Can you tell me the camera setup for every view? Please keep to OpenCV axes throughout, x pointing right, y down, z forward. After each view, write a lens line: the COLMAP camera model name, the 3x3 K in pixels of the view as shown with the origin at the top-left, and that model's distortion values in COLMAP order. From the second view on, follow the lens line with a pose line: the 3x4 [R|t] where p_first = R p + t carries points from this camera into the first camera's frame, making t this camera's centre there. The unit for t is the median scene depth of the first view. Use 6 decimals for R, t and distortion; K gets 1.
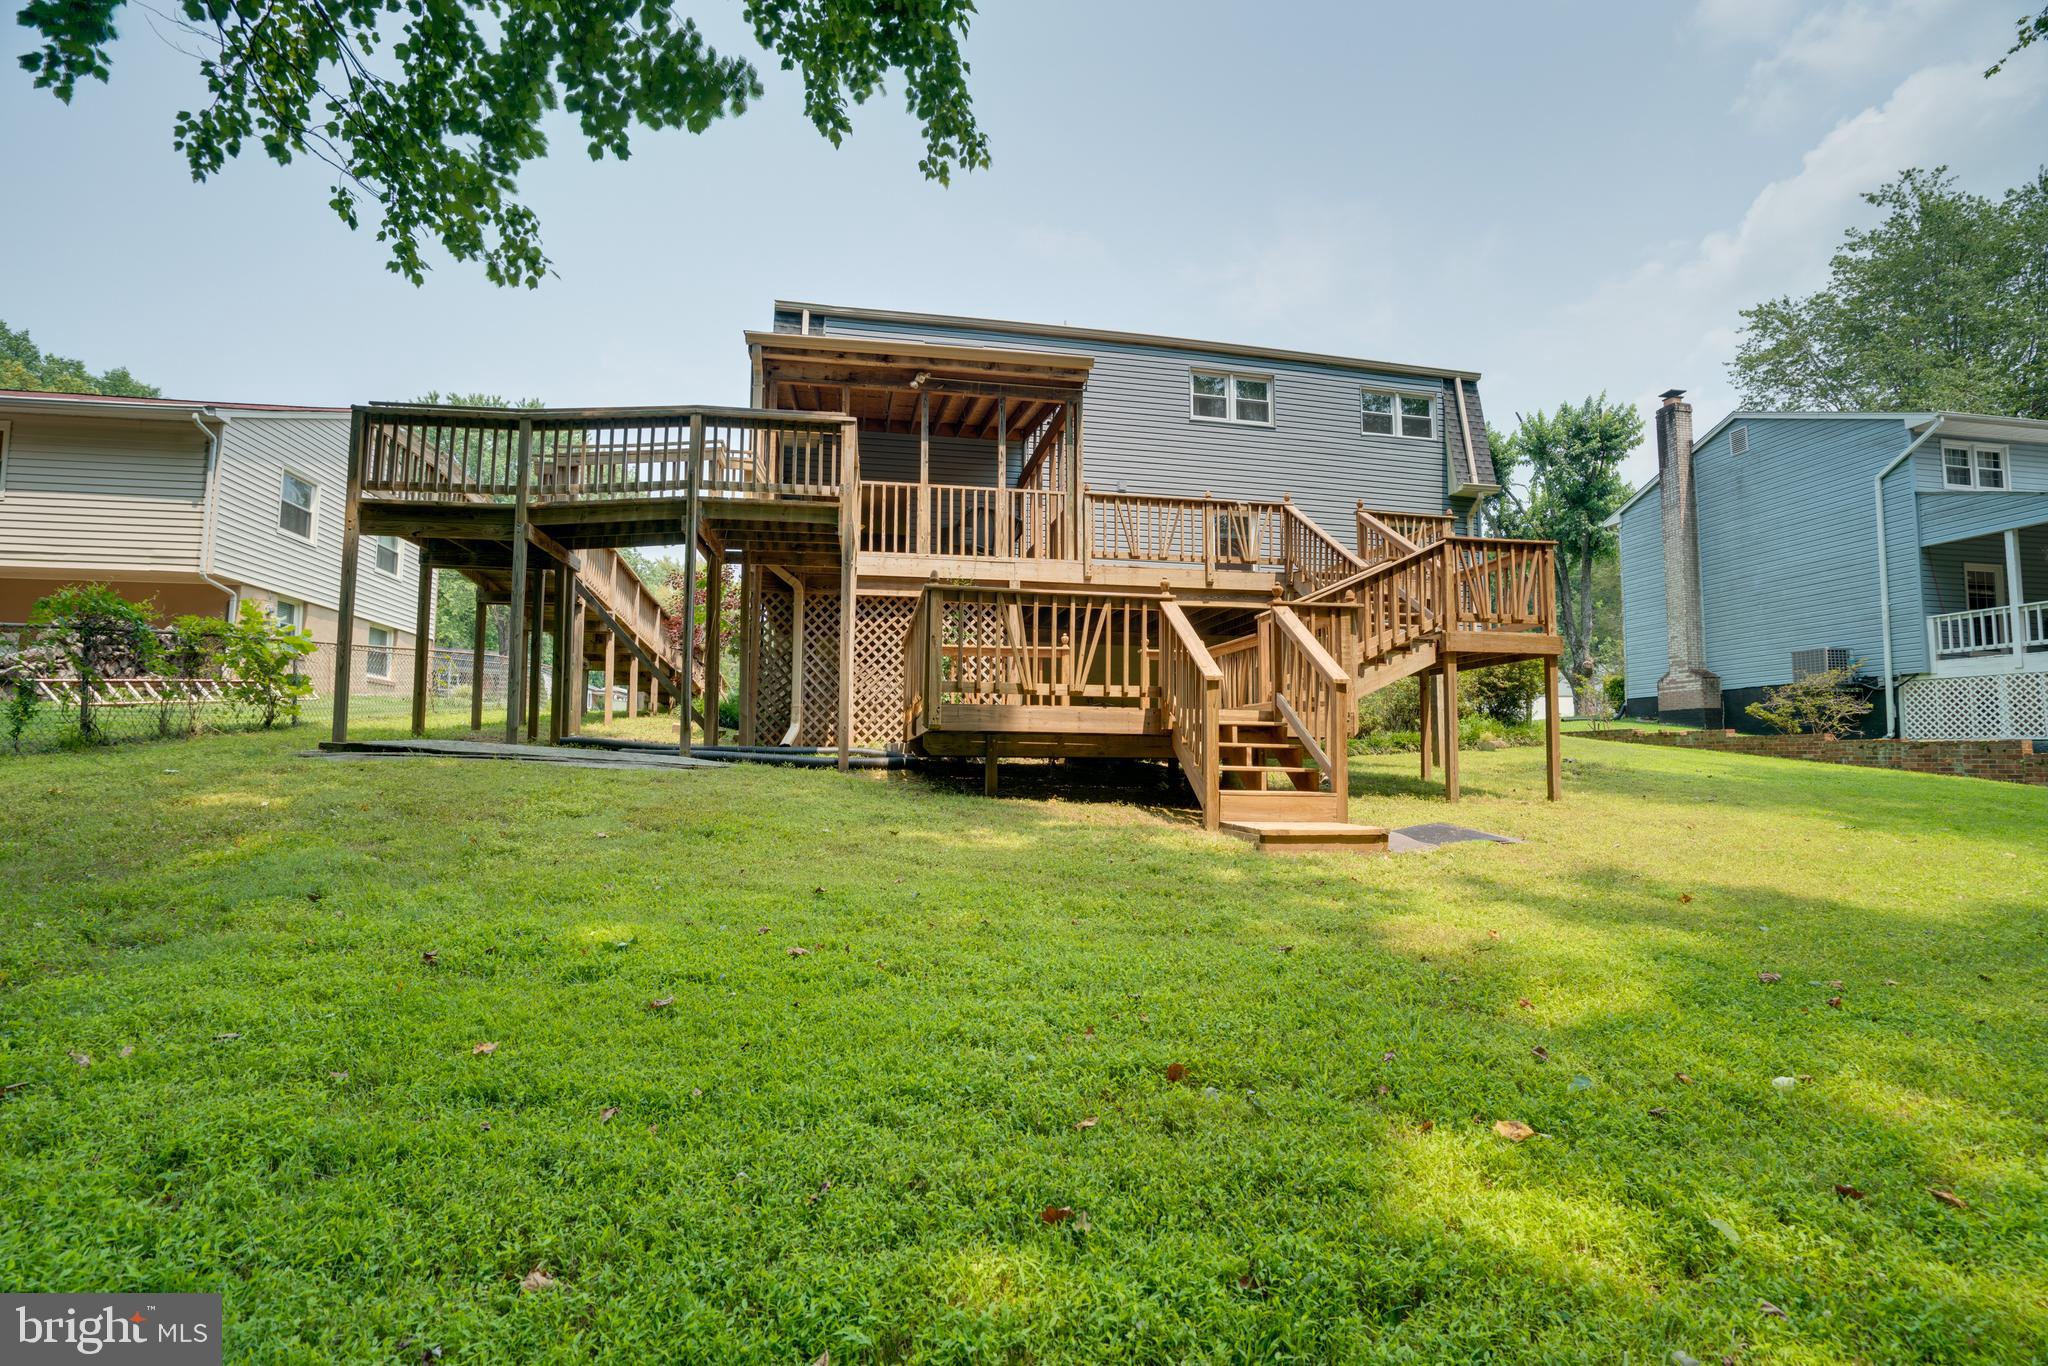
lens RADIAL K [[931.9, 0, 1018.1], [0, 931.9, 692.2], [0, 0, 1]] dist [-0.045165, 0.000433]
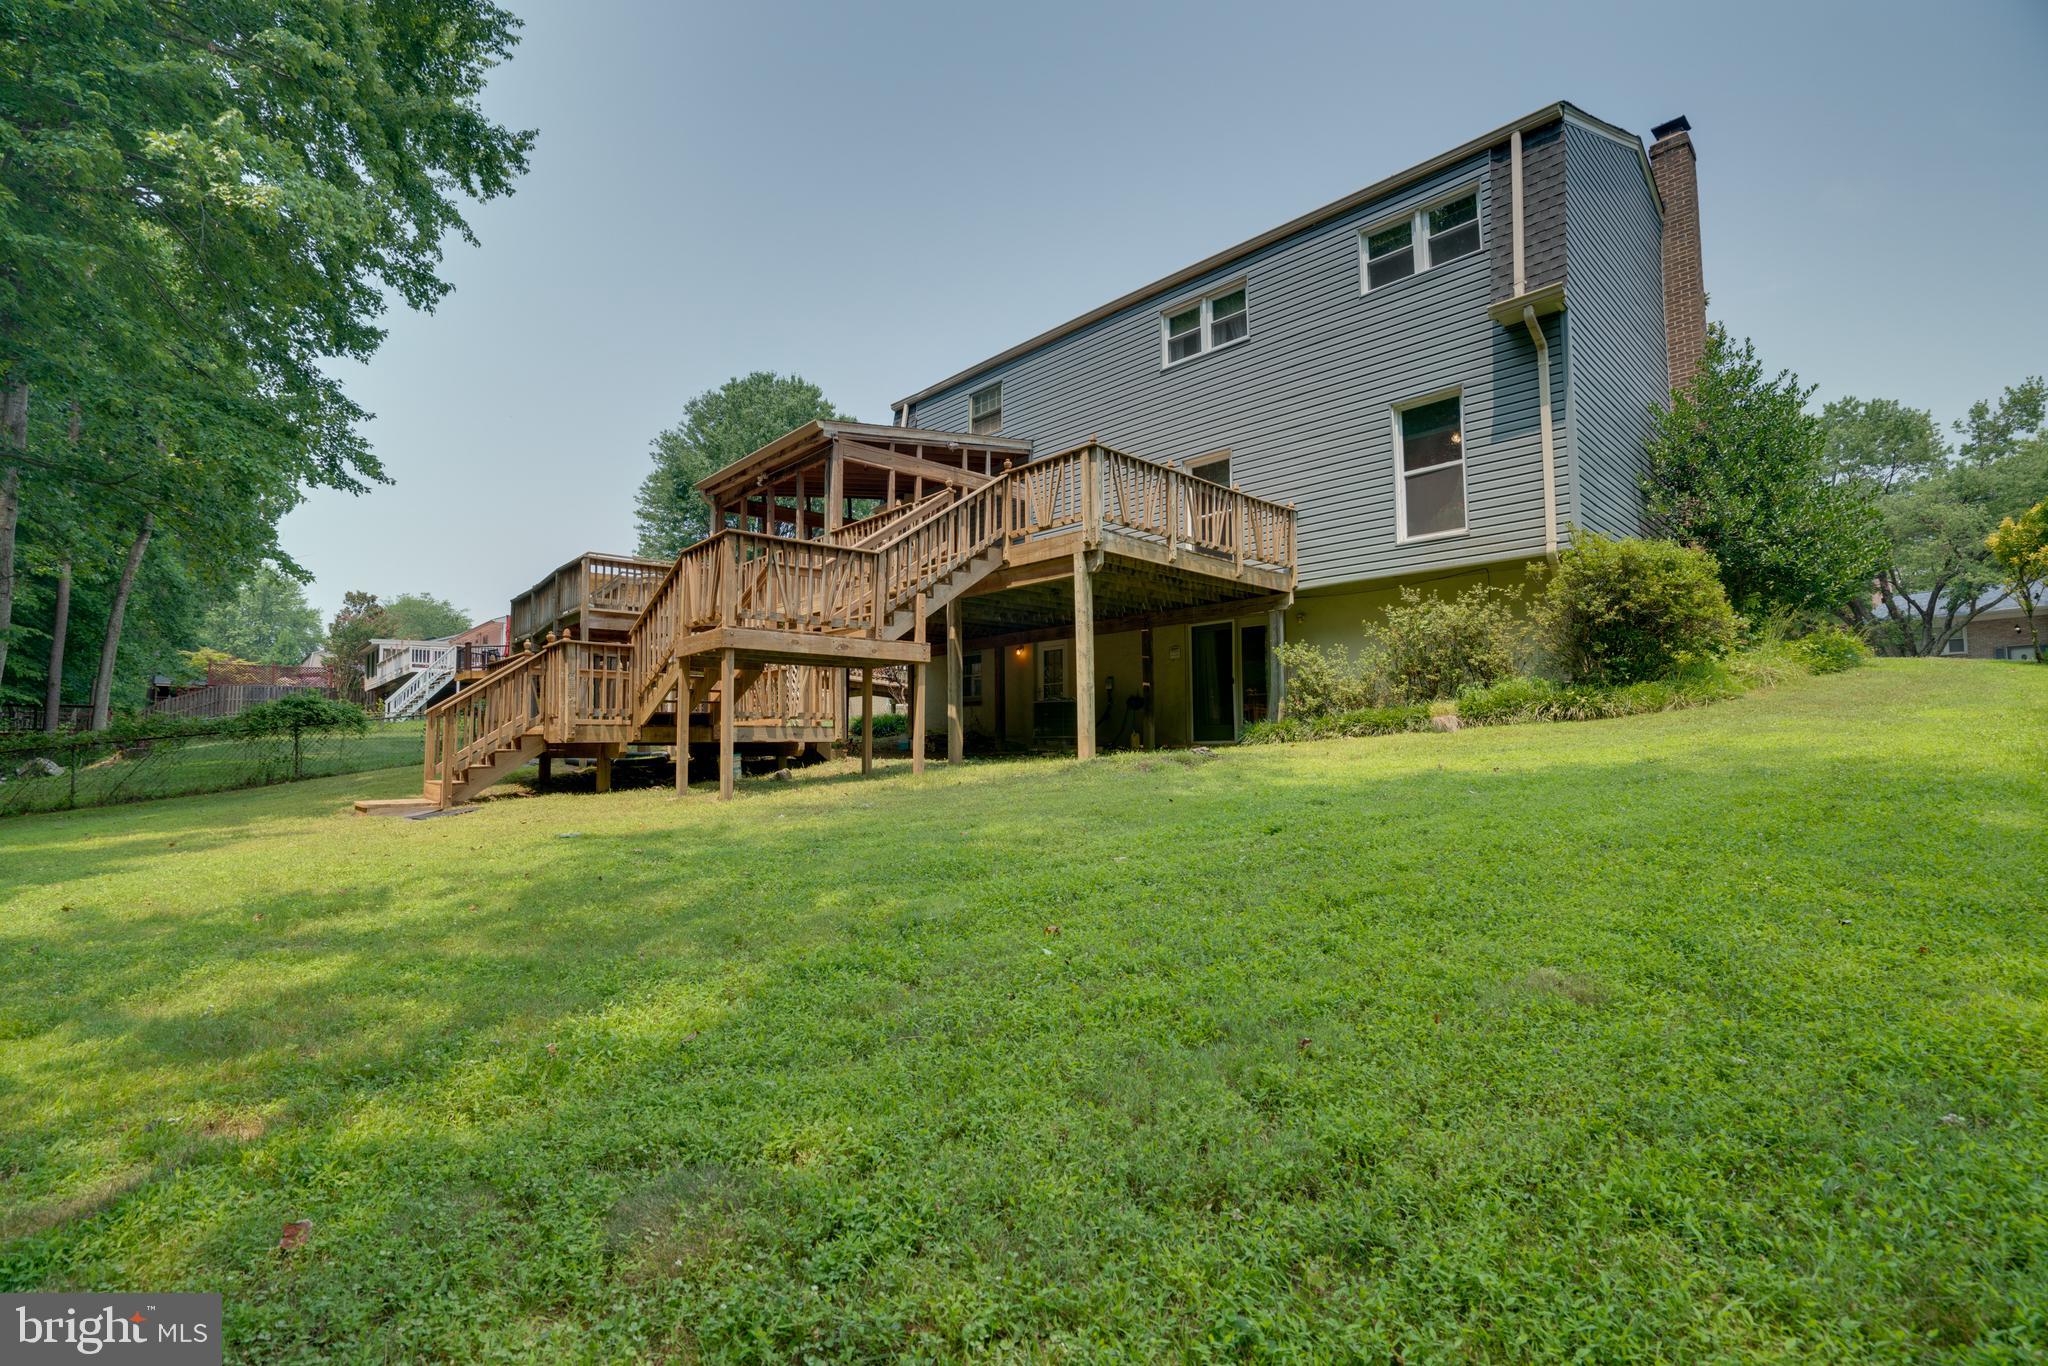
lens RADIAL K [[931.9, 0, 1018.1], [0, 931.9, 692.2], [0, 0, 1]] dist [-0.045165, 0.000433]
pose [[0.533680, -0.065142, -0.843174, 0.810309], [0.058629, 0.997480, -0.039955, 0.033042], [0.843652, -0.028112, 0.536155, 0.402184]]
